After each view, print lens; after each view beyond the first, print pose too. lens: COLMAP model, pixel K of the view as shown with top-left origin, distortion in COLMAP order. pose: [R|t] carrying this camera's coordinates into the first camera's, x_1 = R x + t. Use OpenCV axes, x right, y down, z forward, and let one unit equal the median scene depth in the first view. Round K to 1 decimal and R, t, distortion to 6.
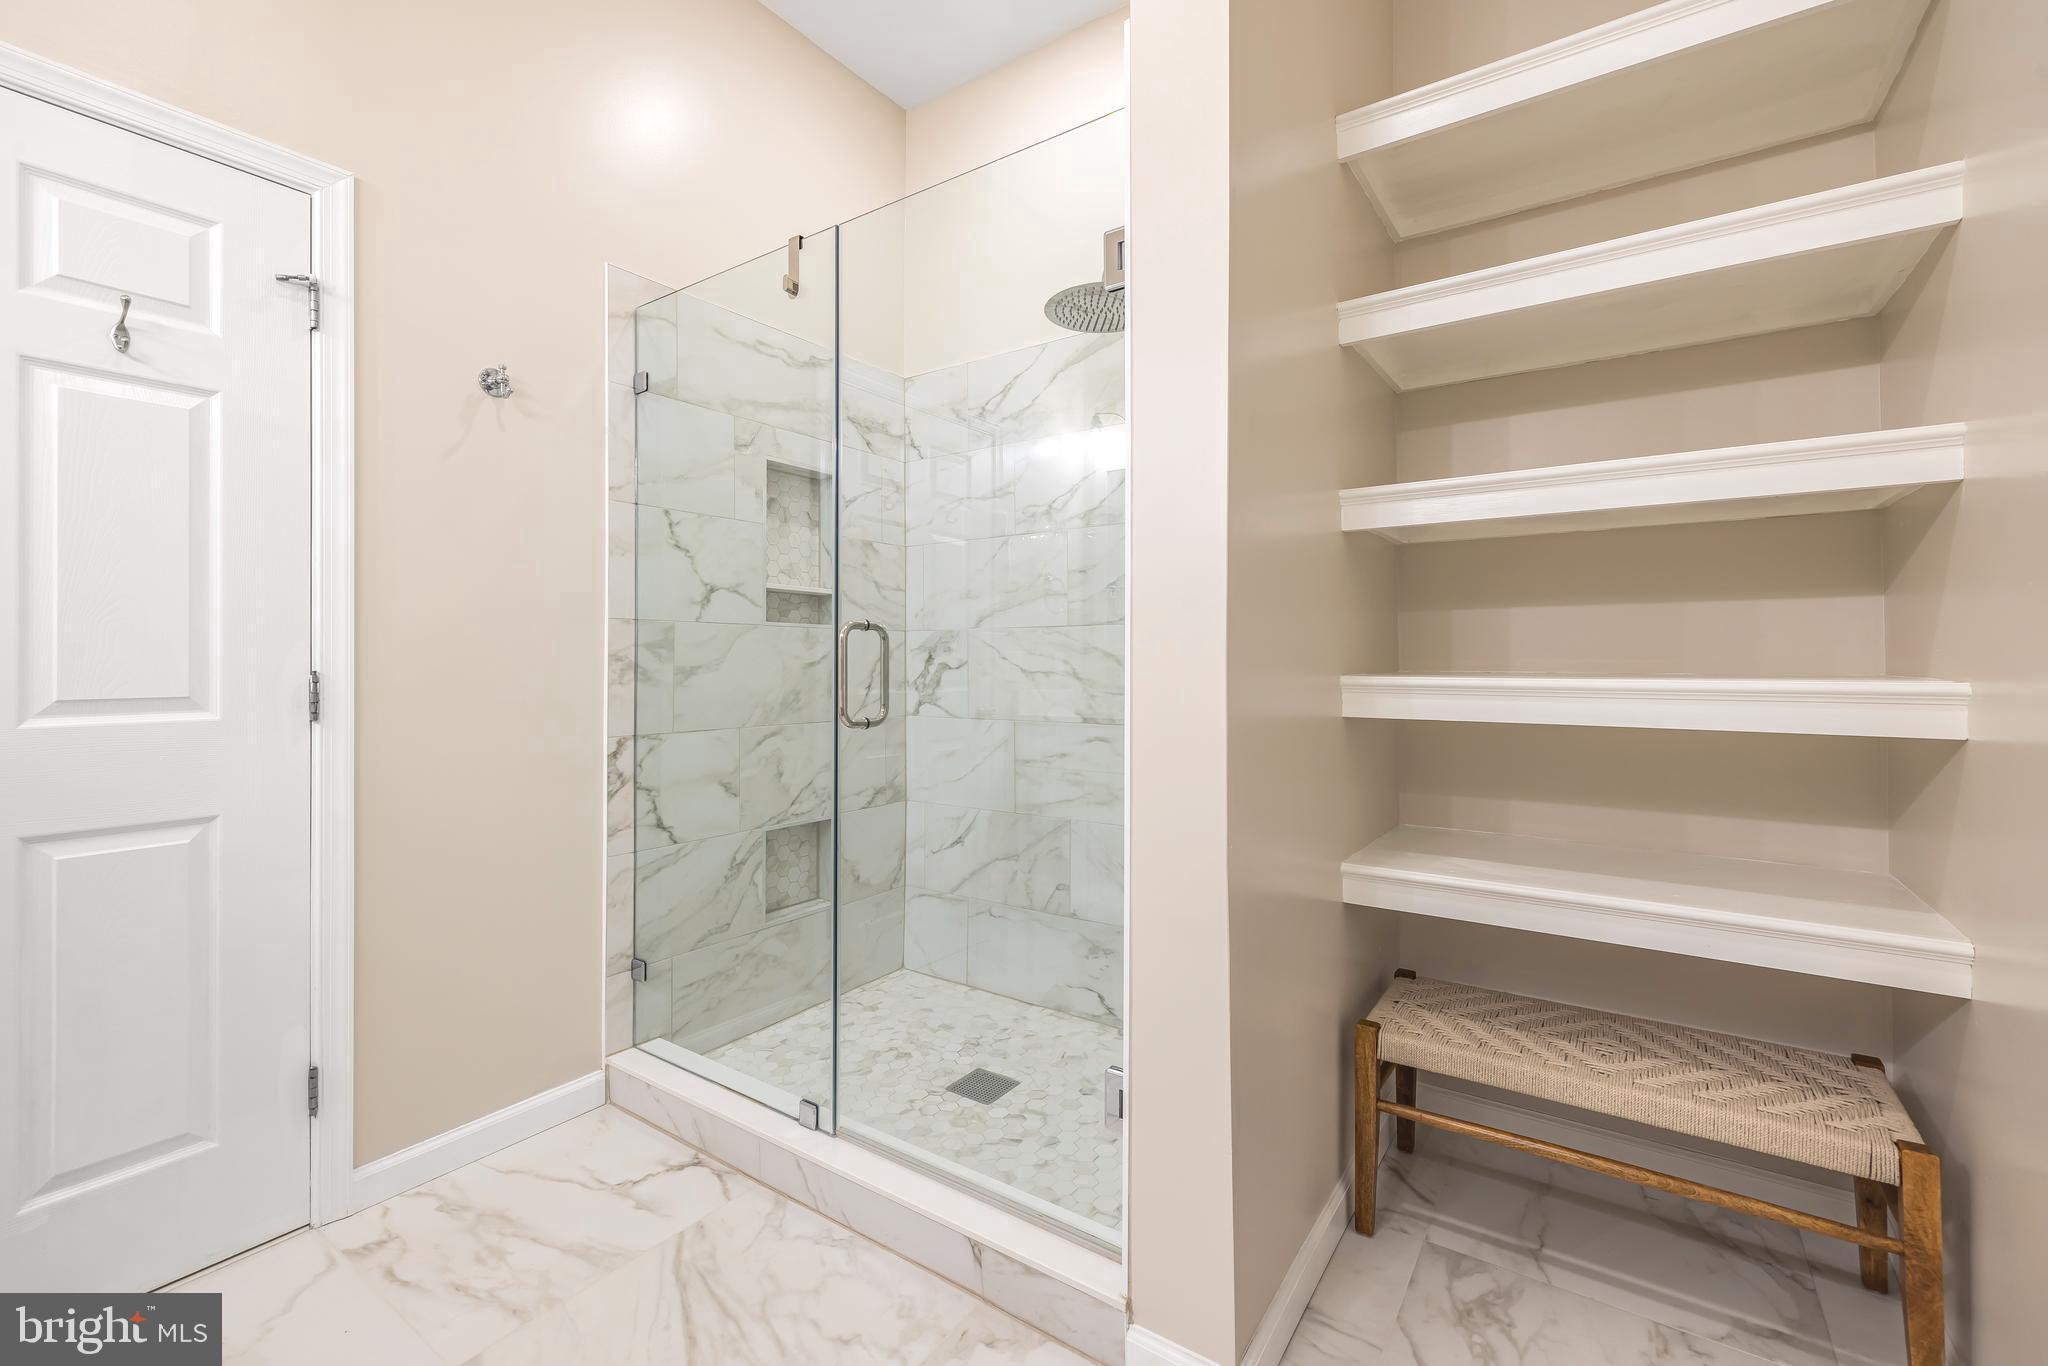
lens RADIAL K [[841.0, 0, 1010.6], [0, 841.0, 655.6], [0, 0, 1]] dist [0.001389, -0.000117]
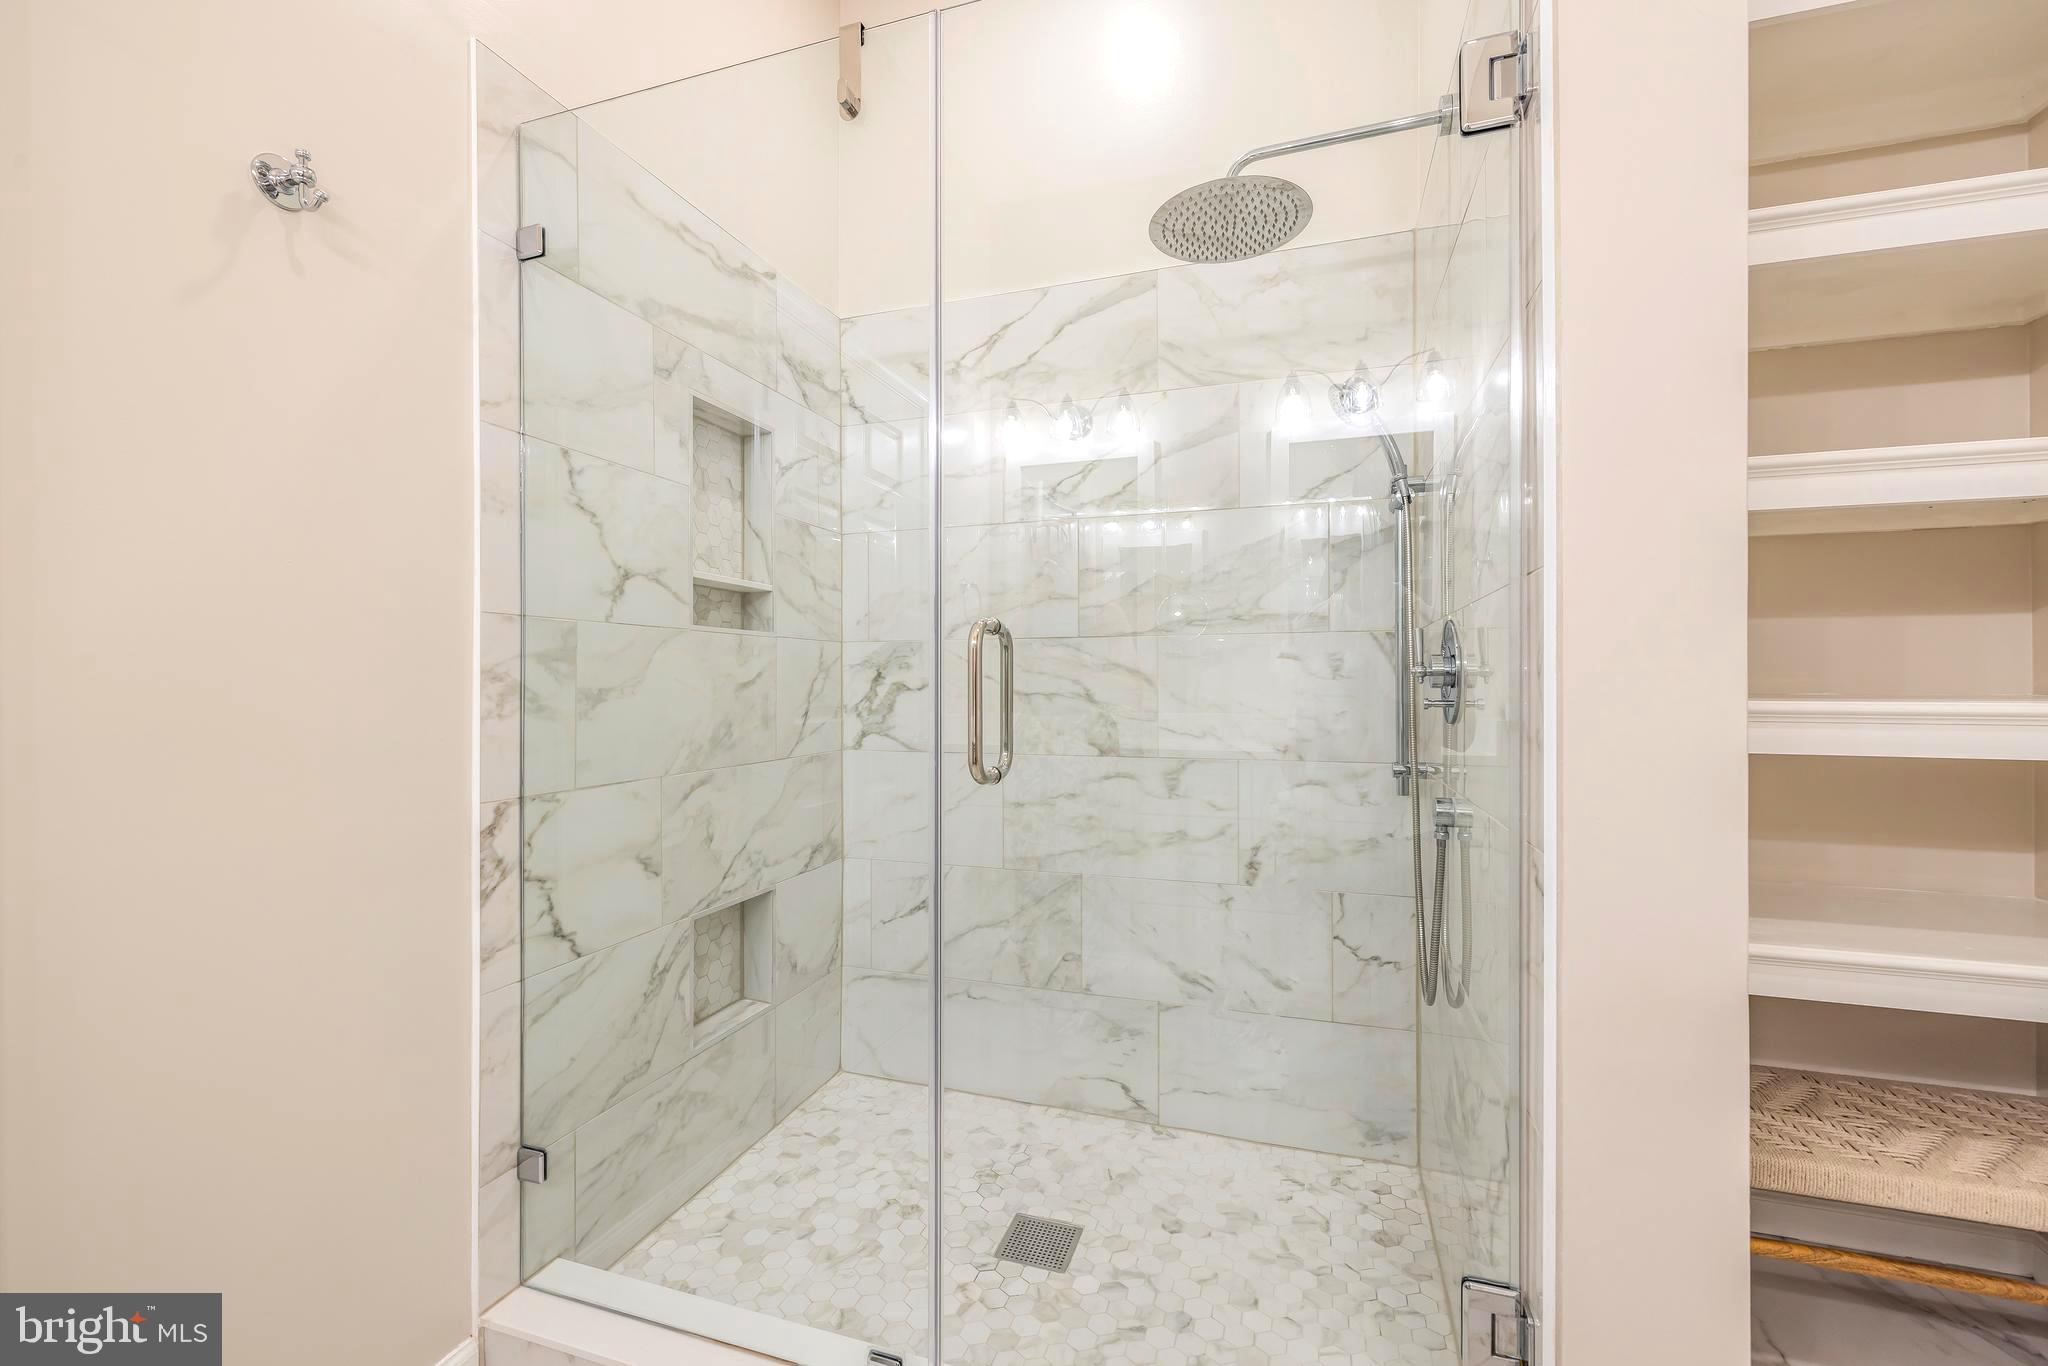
lens RADIAL K [[841.0, 0, 1018.4], [0, 841.0, 681.2], [0, 0, 1]] dist [0.001389, -0.000117]
pose [[0.960356, -0.000479, 0.278774, -0.251242], [-0.001821, 0.999966, 0.007990, 0.000988], [-0.278769, -0.008180, 0.960323, 0.271380]]
